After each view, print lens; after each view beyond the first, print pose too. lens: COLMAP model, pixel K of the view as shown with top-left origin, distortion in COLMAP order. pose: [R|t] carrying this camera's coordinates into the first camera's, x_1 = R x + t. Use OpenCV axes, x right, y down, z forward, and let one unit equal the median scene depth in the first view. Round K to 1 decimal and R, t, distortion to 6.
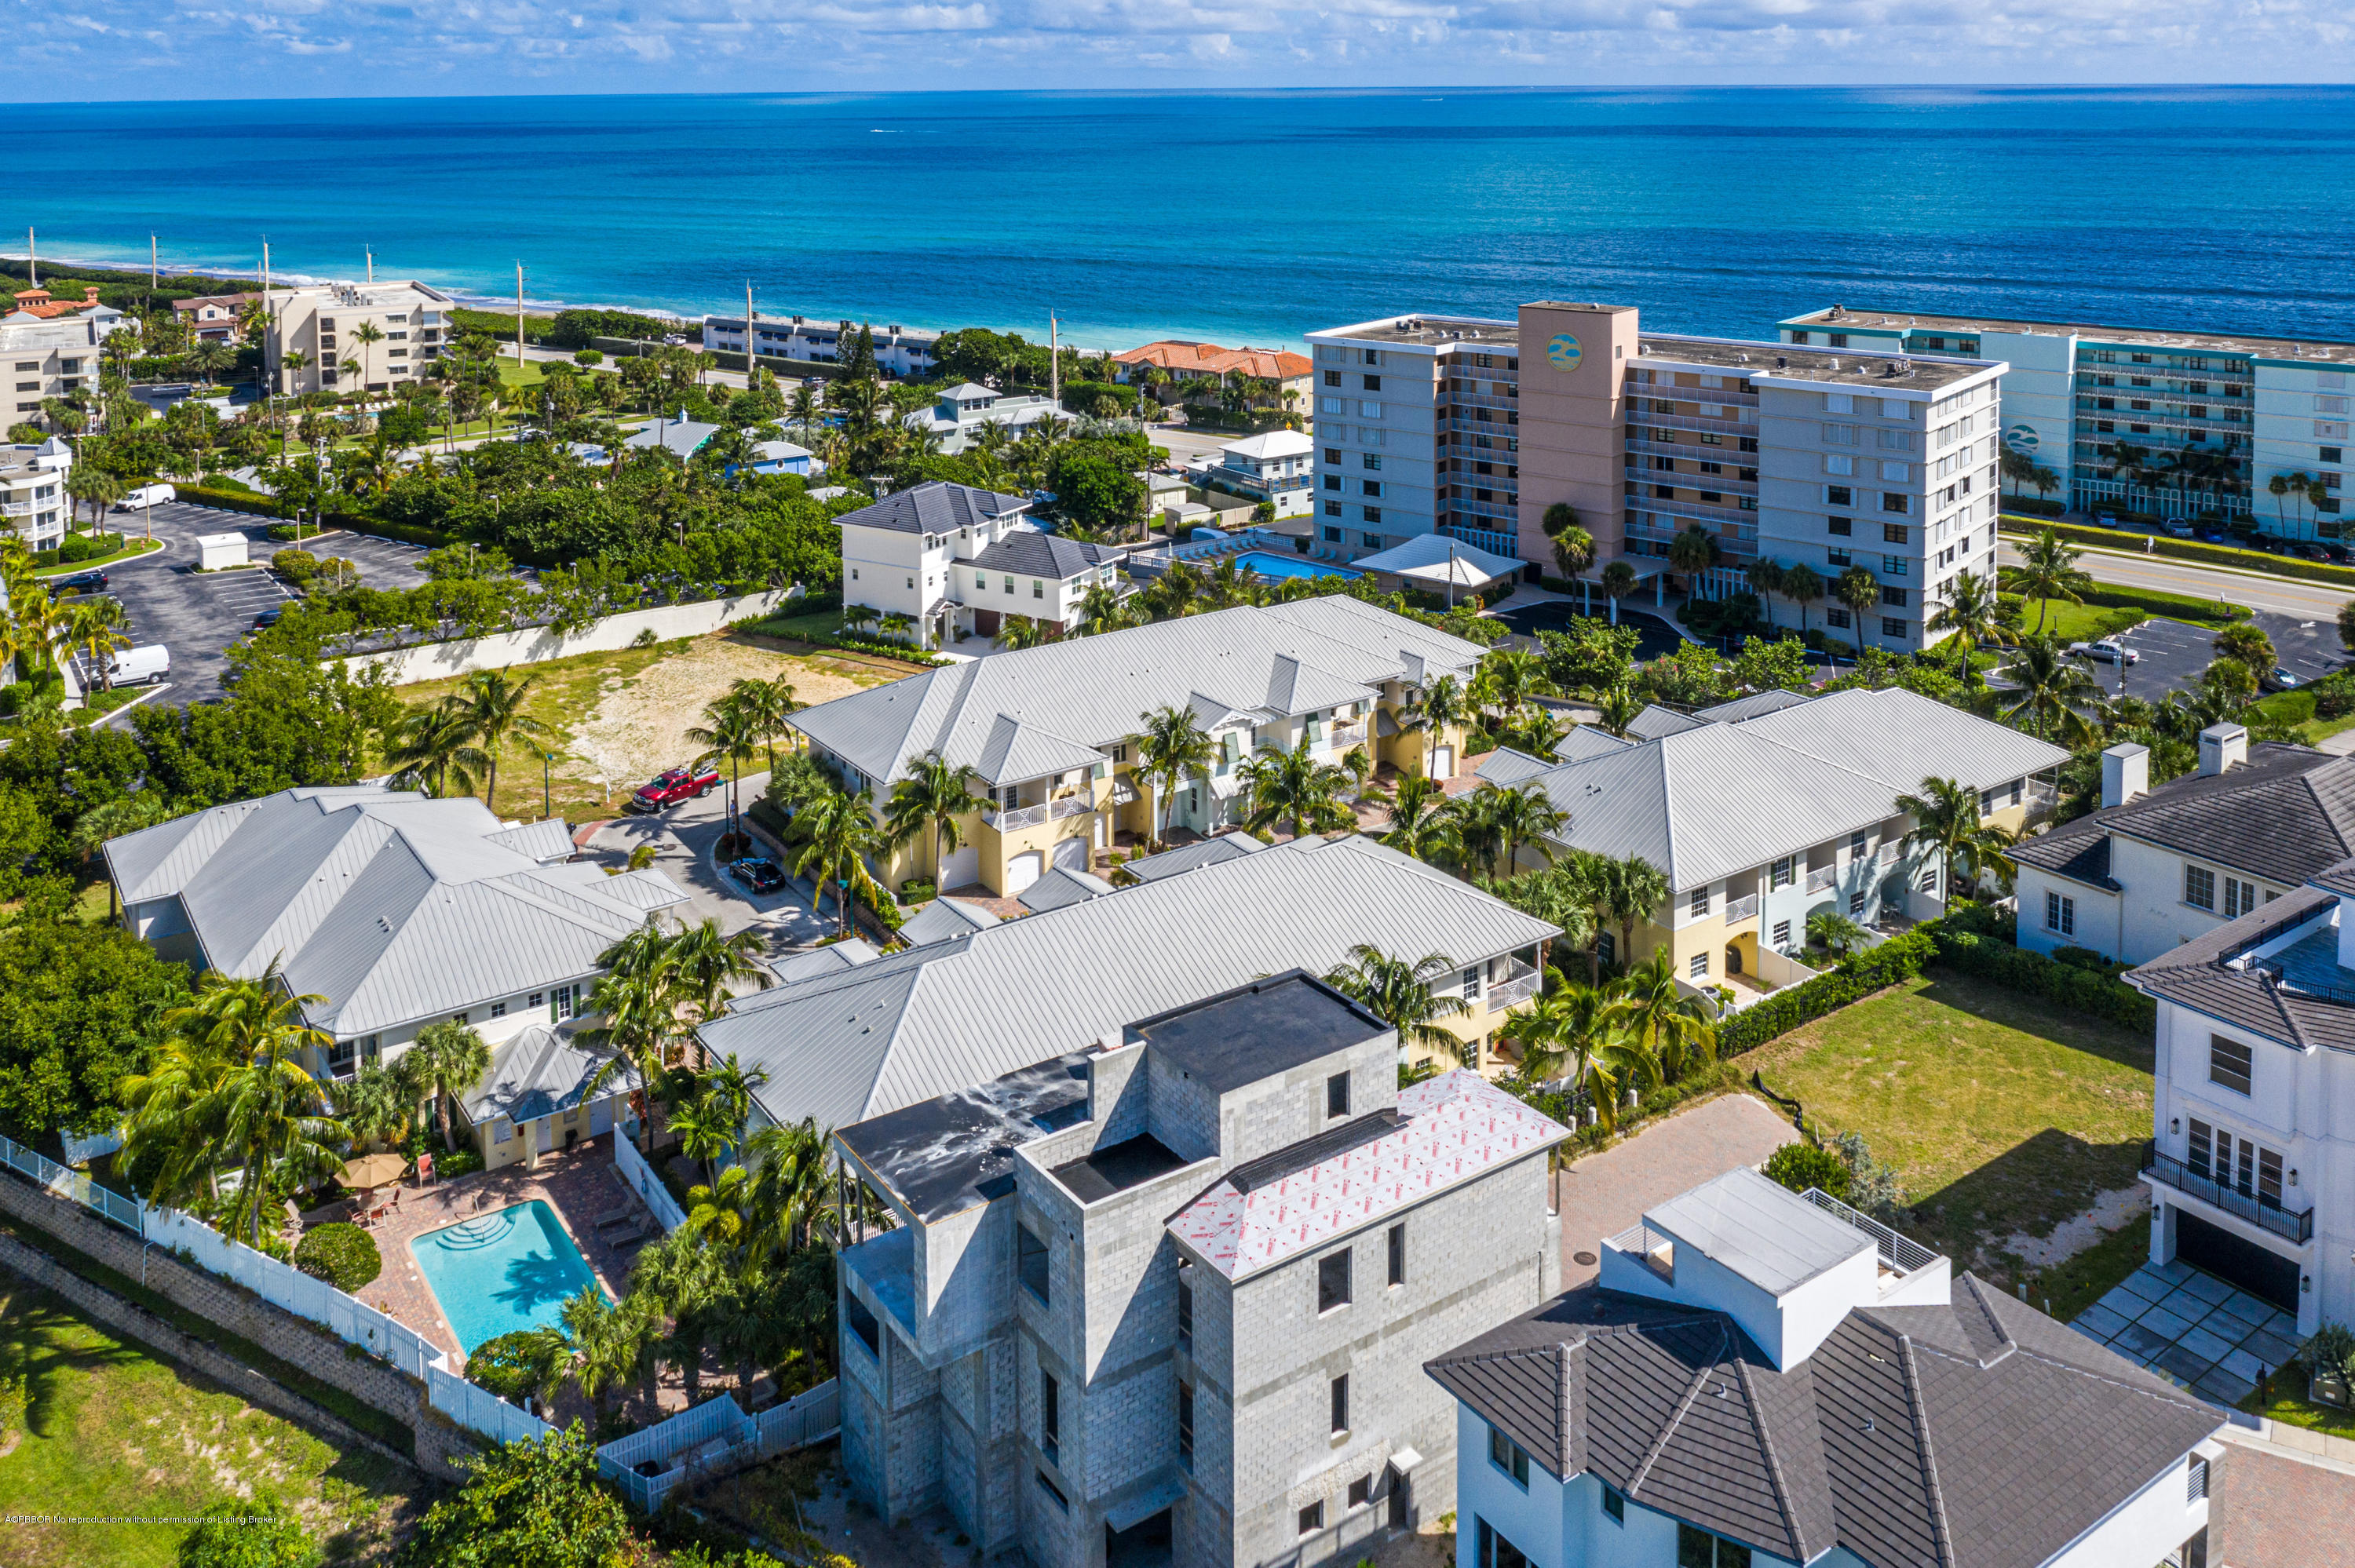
lens RADIAL K [[1895.5, 0, 1074.2], [0, 1895.5, 301.8], [0, 0, 1]] dist [-0.012984, -0.002288]
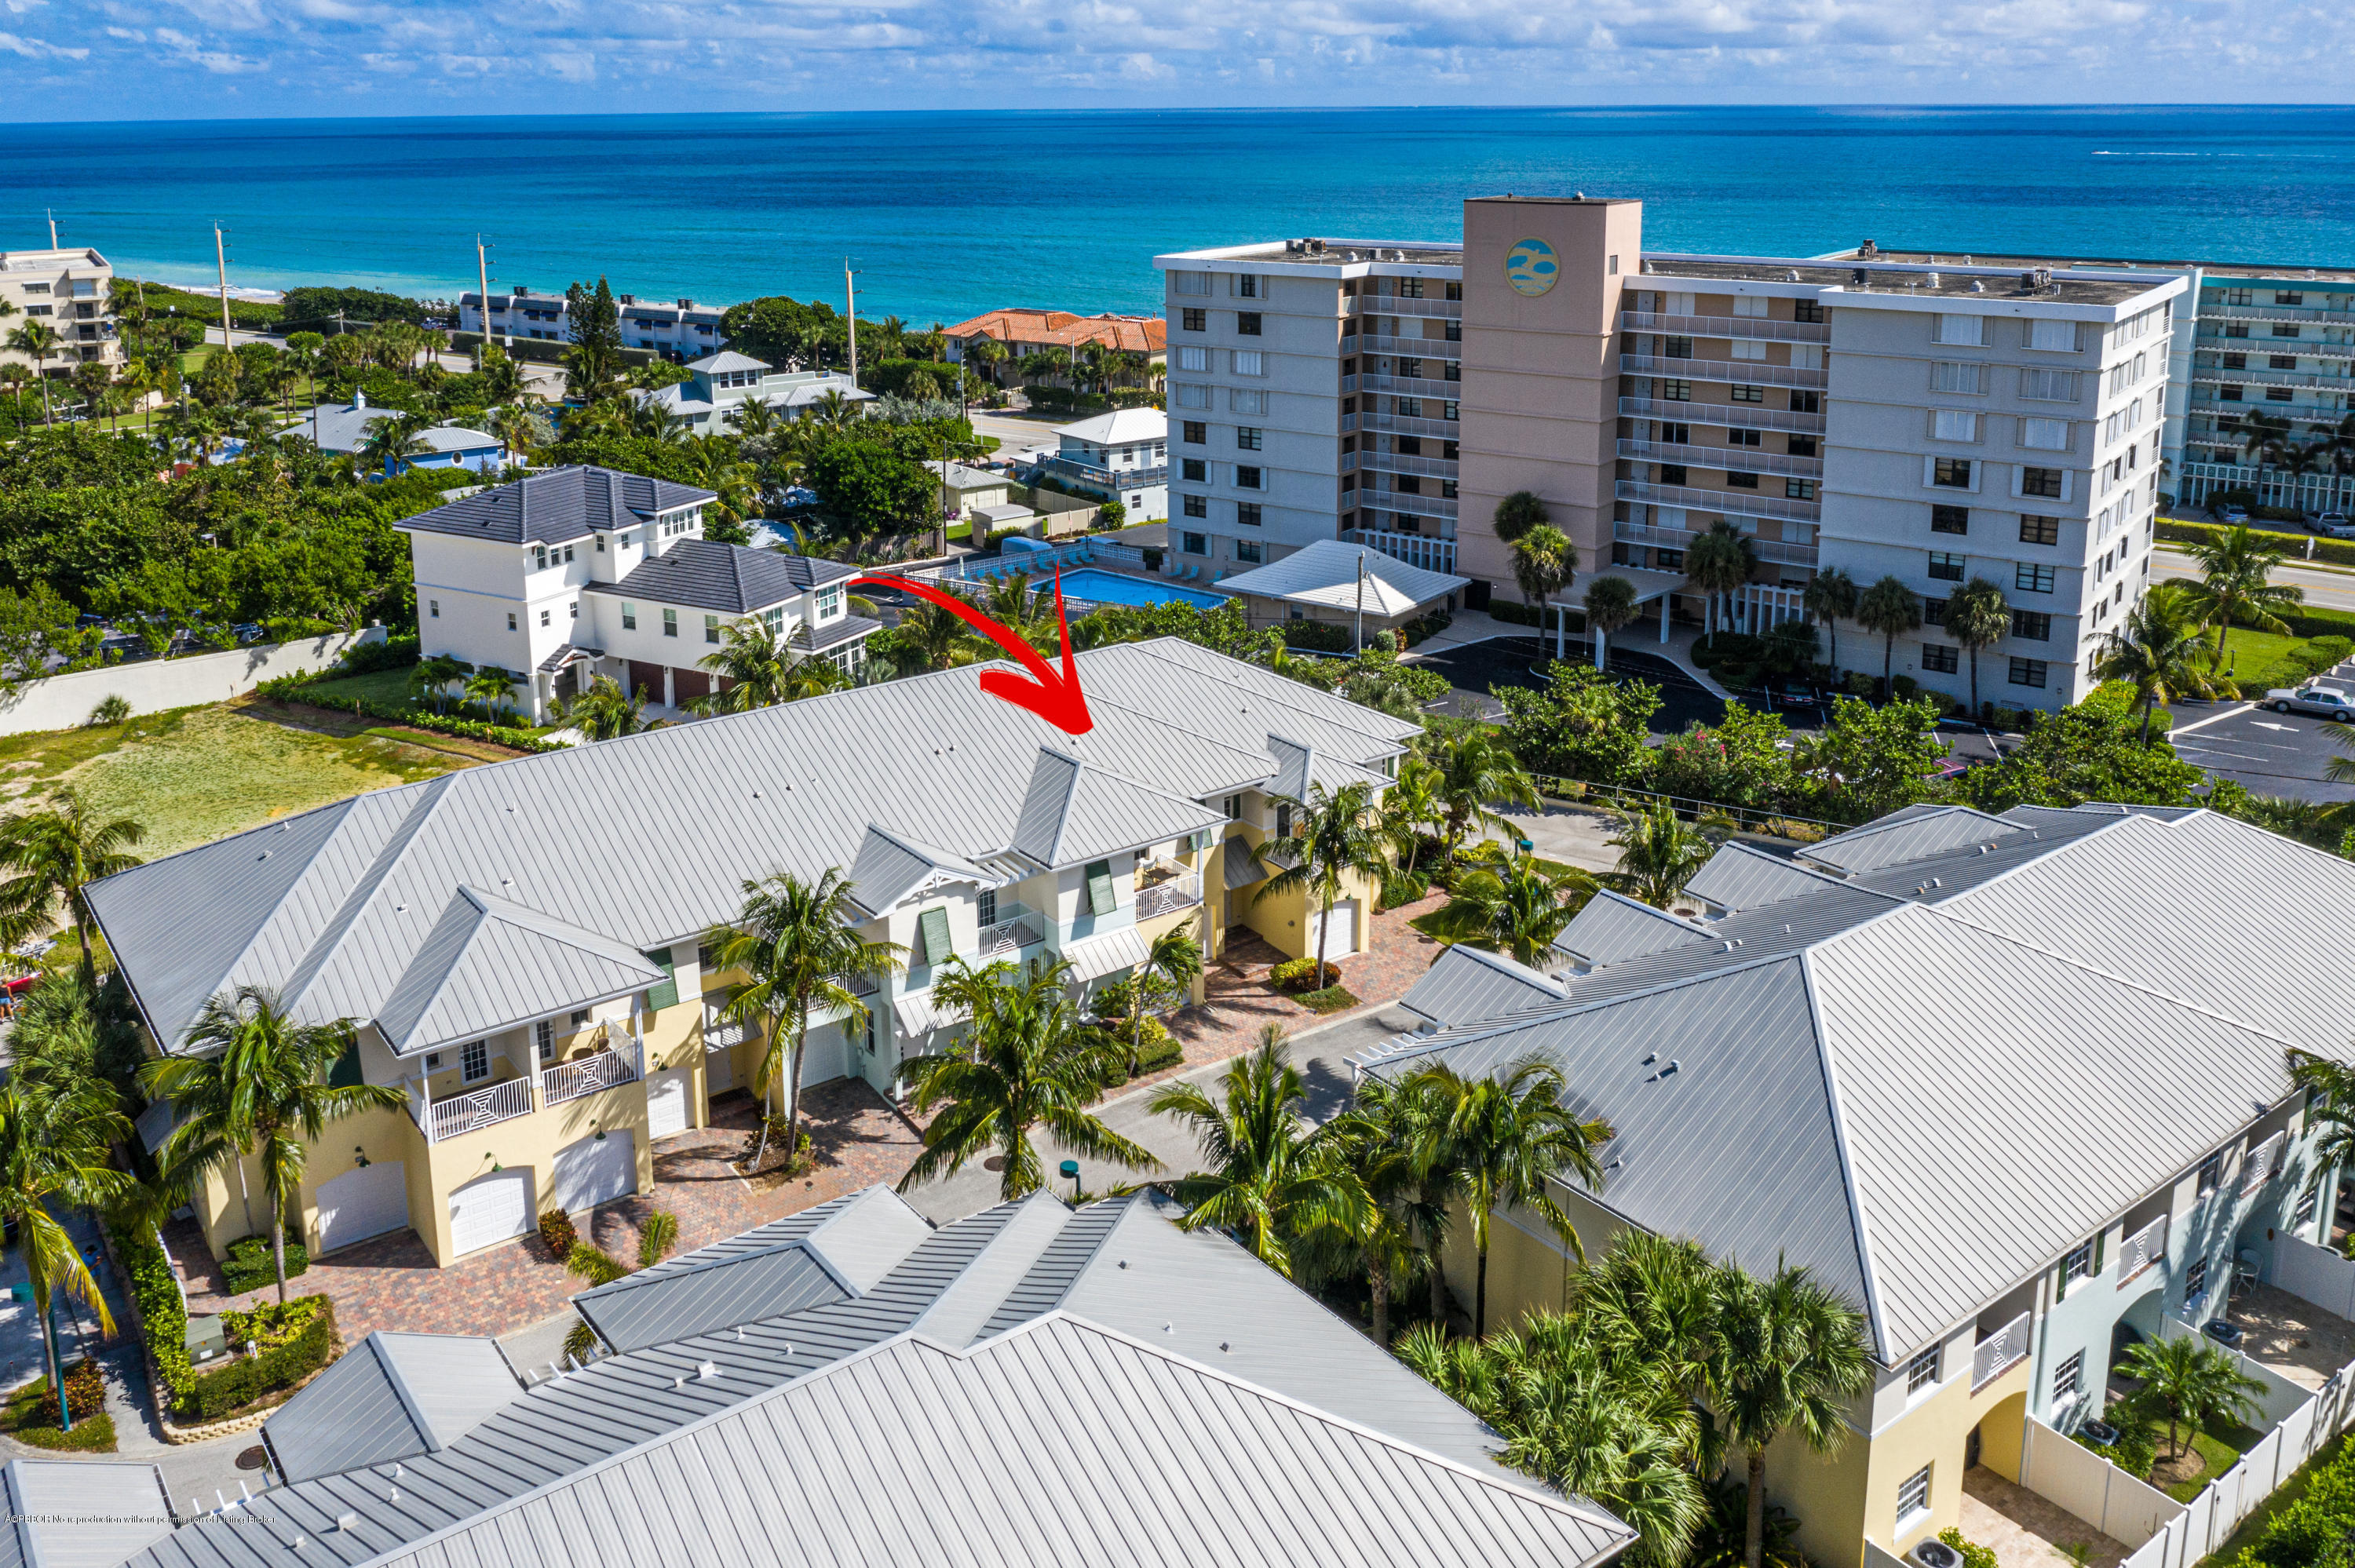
lens RADIAL K [[1886.2, 0, 1099.9], [0, 1886.2, 523.9], [0, 0, 1]] dist [-0.016576, -0.003733]
pose [[0.998328, -0.008611, 0.057151, 0.069764], [0.002648, 0.994614, 0.103614, 0.048648], [-0.057735, -0.103289, 0.992974, 0.347975]]
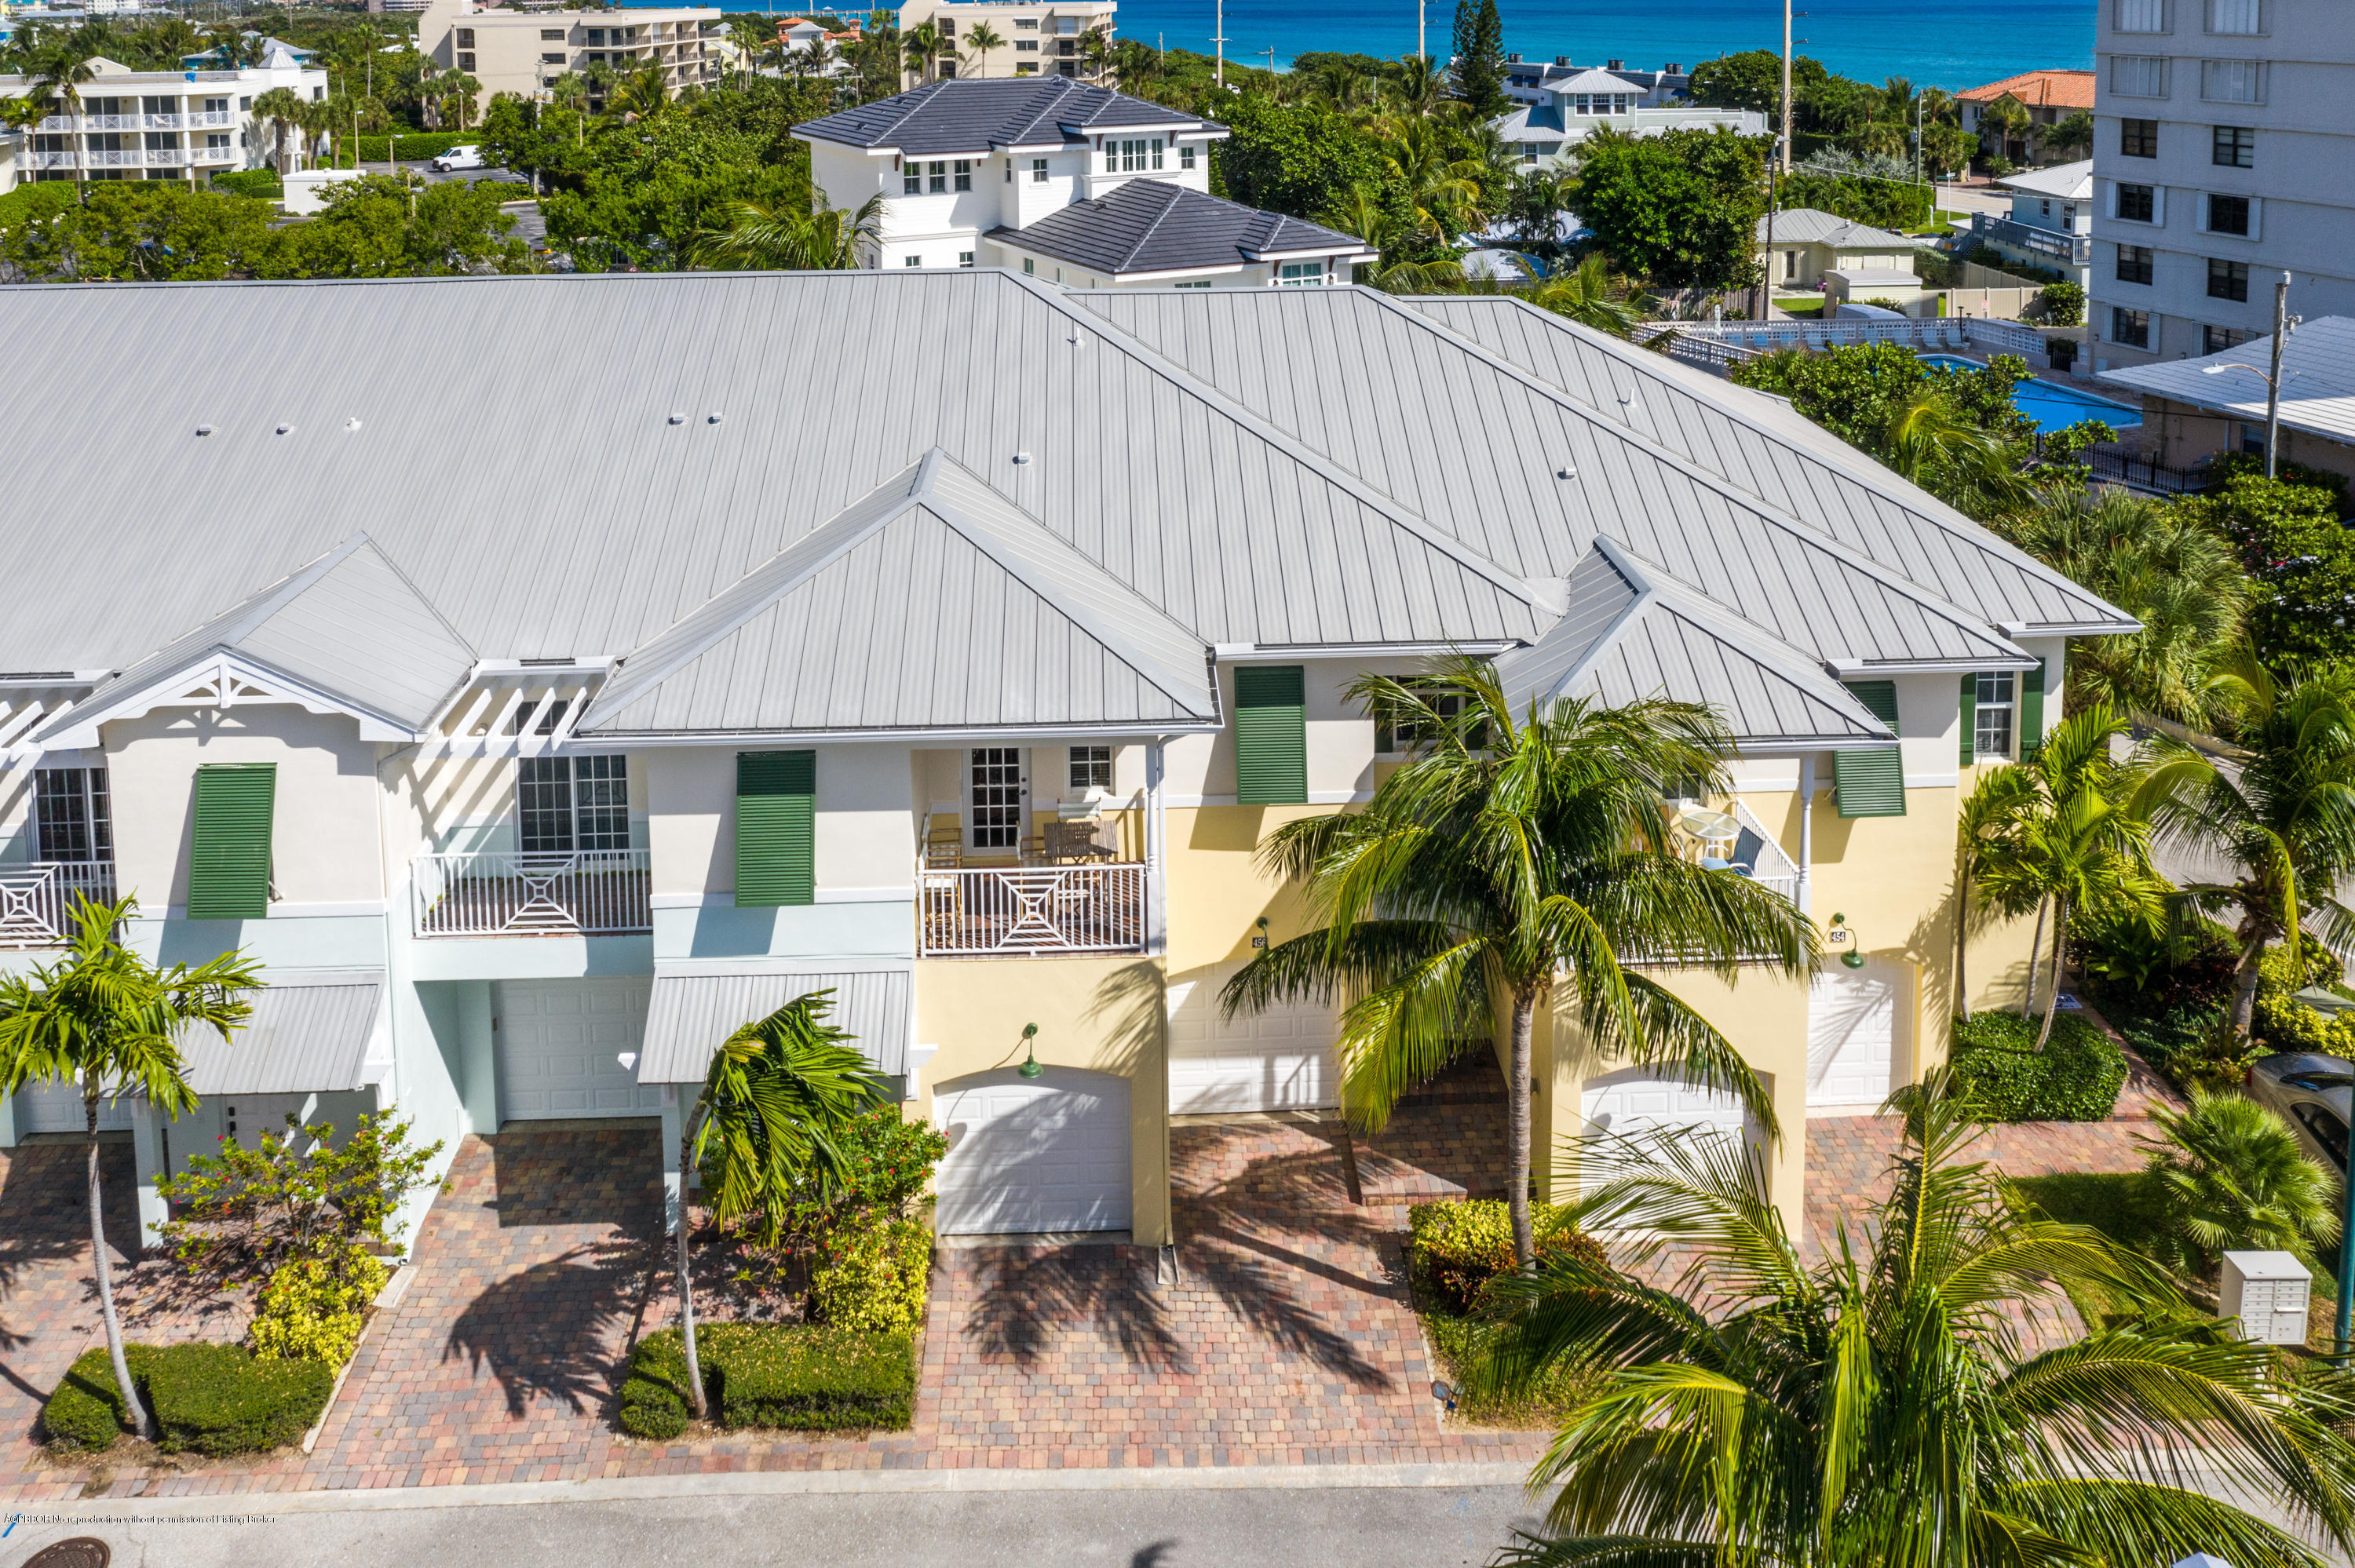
lens RADIAL K [[1900.4, 0, 1201.9], [0, 1900.4, 250.0], [0, 0, 1]] dist [-0.014501, 0.004481]
pose [[0.872278, 0.077825, -0.482777, 0.180350], [-0.062969, 0.996911, 0.046932, 0.112876], [0.484939, -0.010537, 0.874485, 0.619205]]
